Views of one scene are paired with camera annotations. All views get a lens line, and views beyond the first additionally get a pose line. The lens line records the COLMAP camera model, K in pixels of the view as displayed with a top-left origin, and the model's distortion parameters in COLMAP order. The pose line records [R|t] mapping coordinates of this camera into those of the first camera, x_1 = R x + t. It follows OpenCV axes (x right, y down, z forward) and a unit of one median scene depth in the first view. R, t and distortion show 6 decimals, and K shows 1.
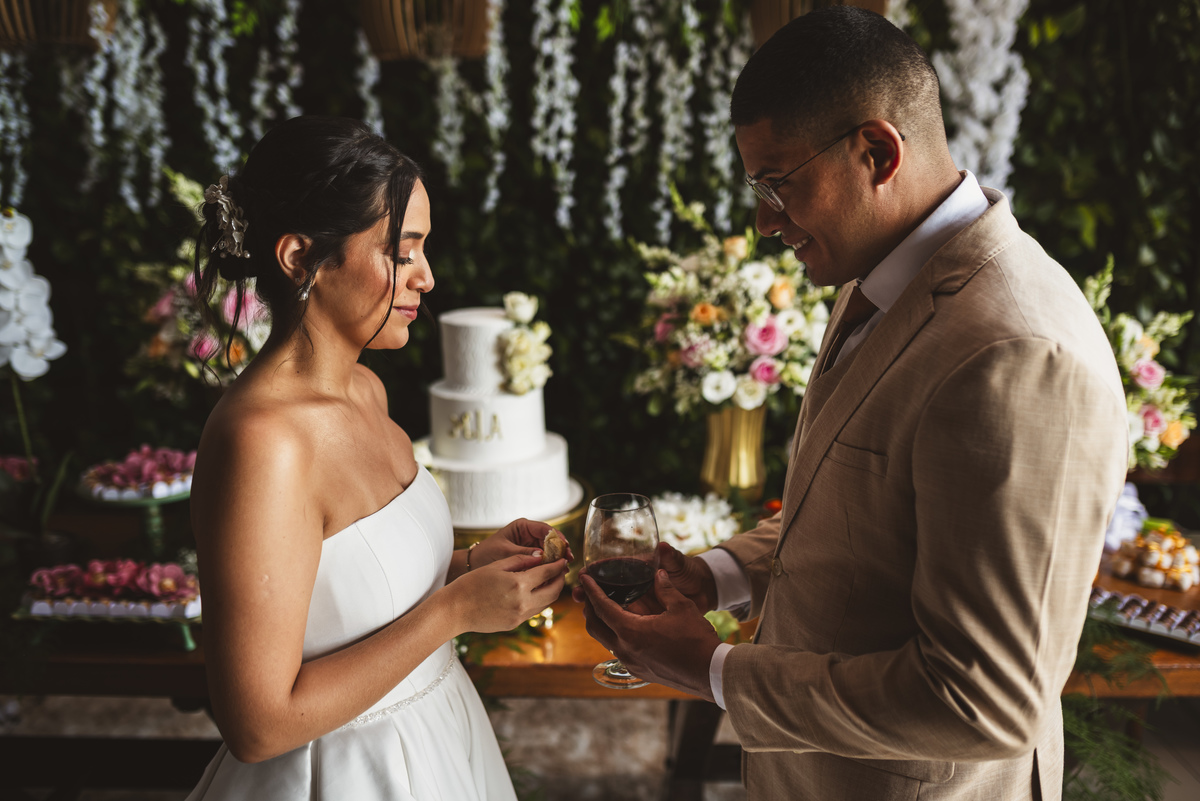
lens RADIAL K [[1150.6, 0, 600.0], [0, 1150.6, 400.5], [0, 0, 1]] dist [-0.068005, 0.098019]
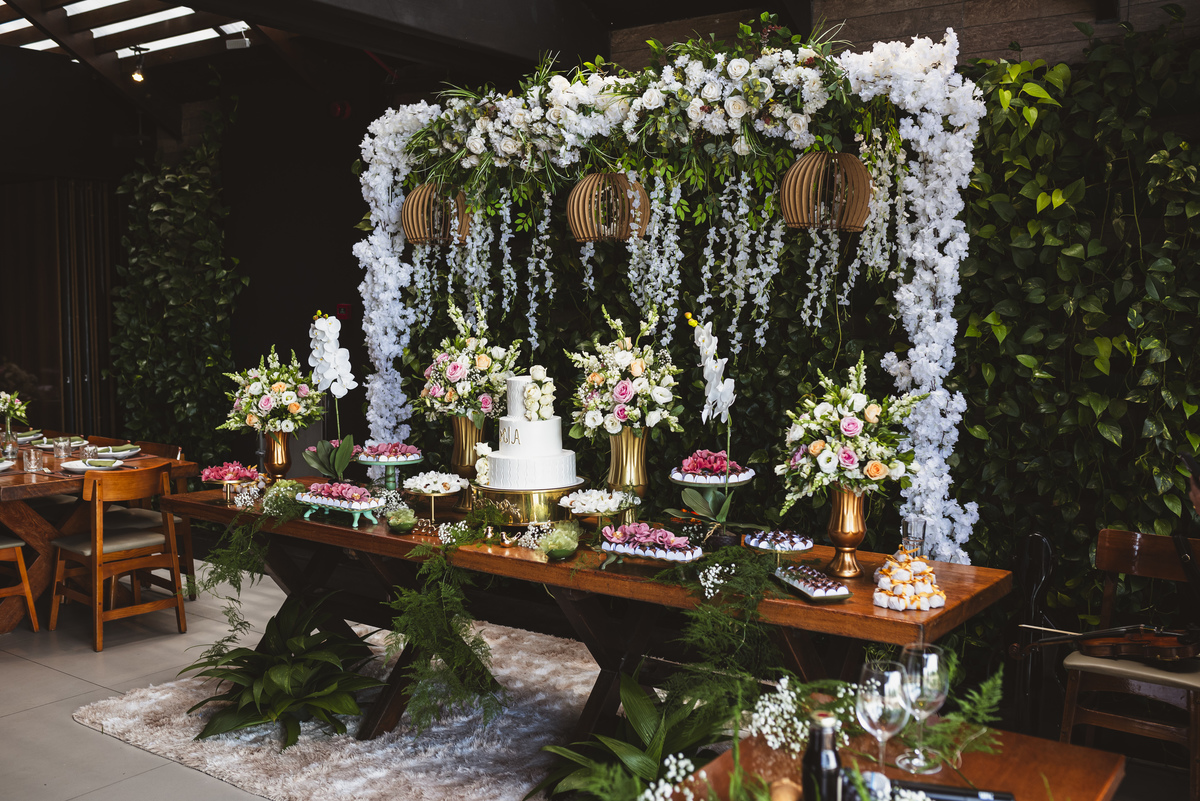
lens RADIAL K [[1142.5, 0, 597.5], [0, 1142.5, 401.2], [0, 0, 1]] dist [-0.061075, 0.073409]
pose [[0.809347, 0.043546, -0.585715, 0.836724], [-0.135152, 0.984294, -0.113575, 0.122113], [0.571570, 0.171082, 0.802520, -0.301211]]
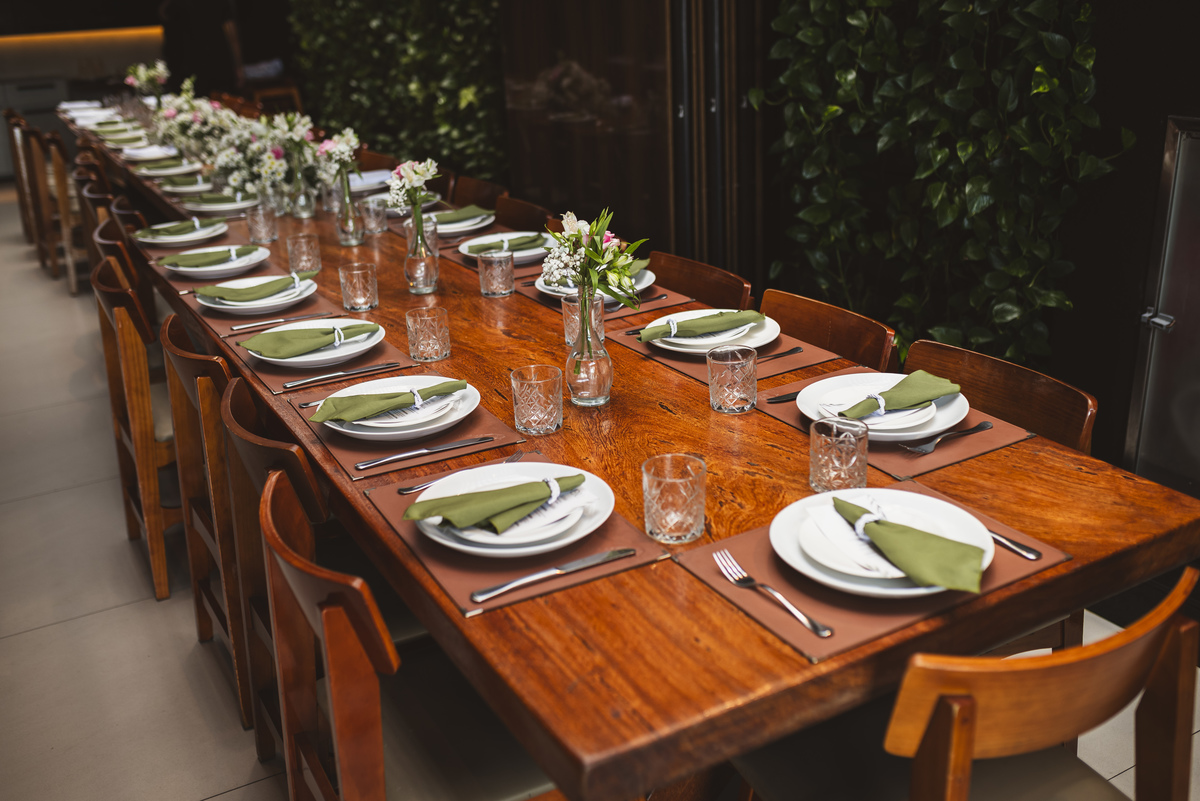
lens RADIAL K [[1150.6, 0, 600.0], [0, 1150.6, 400.5], [0, 0, 1]] dist [-0.068005, 0.098019]
pose [[0.478814, 0.280789, -0.831802, -0.653389], [-0.140347, 0.959769, 0.243199, -0.057812], [0.866625, 0.000294, 0.498959, 0.406627]]
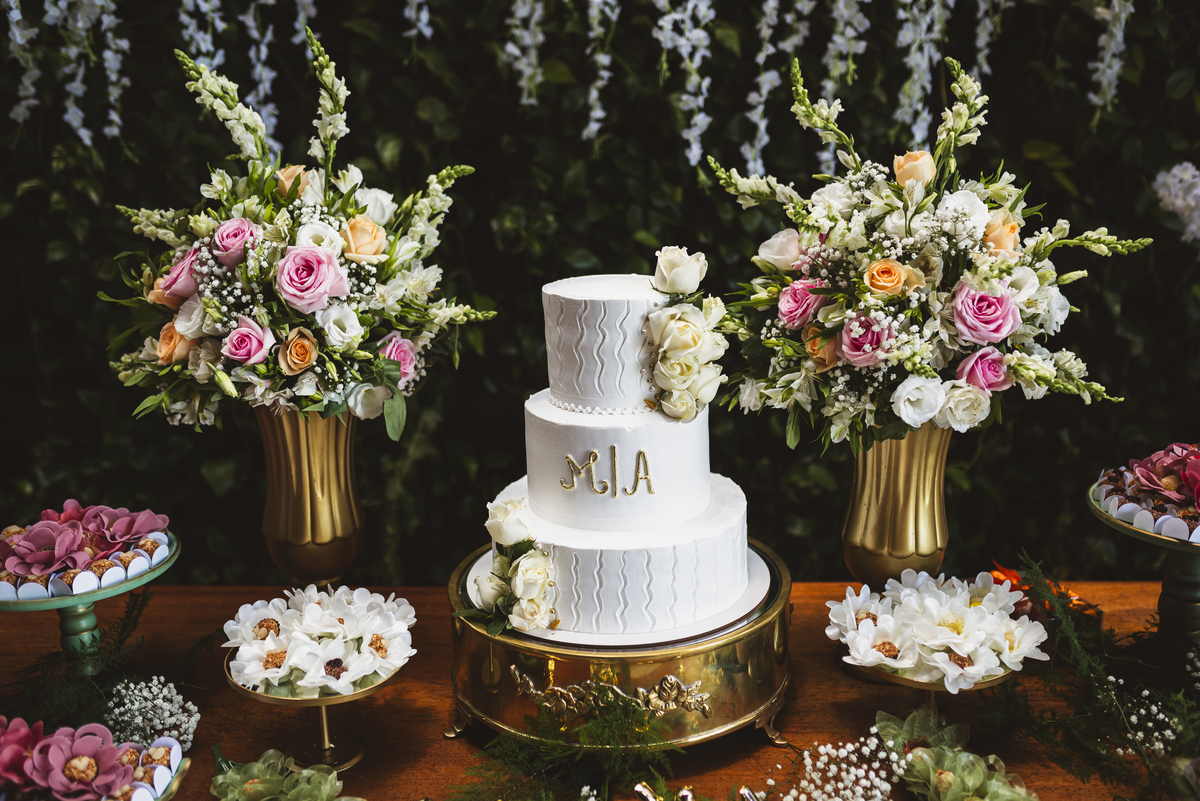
lens RADIAL K [[1142.5, 0, 597.5], [0, 1142.5, 401.2], [0, 0, 1]] dist [-0.061075, 0.073409]
pose [[0.999509, -0.009962, -0.029692, -0.074690], [0.010701, 0.999634, 0.024840, -0.022308], [0.029434, -0.025145, 0.999250, 0.324522]]
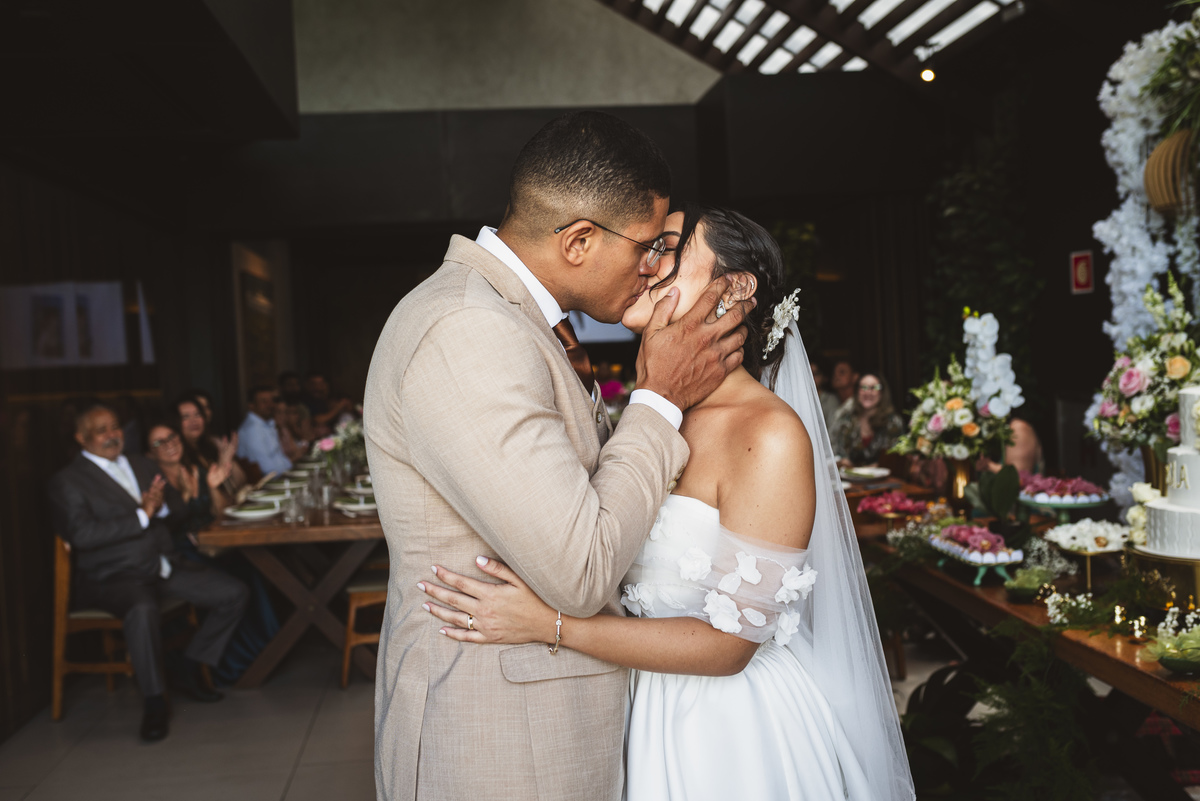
lens RADIAL K [[1142.5, 0, 597.5], [0, 1142.5, 401.2], [0, 0, 1]] dist [-0.061075, 0.073409]
pose [[0.101561, 0.031801, -0.994321, 0.808029], [-0.189721, 0.981764, 0.012022, 0.037384], [0.976571, 0.187423, 0.105742, 0.200419]]
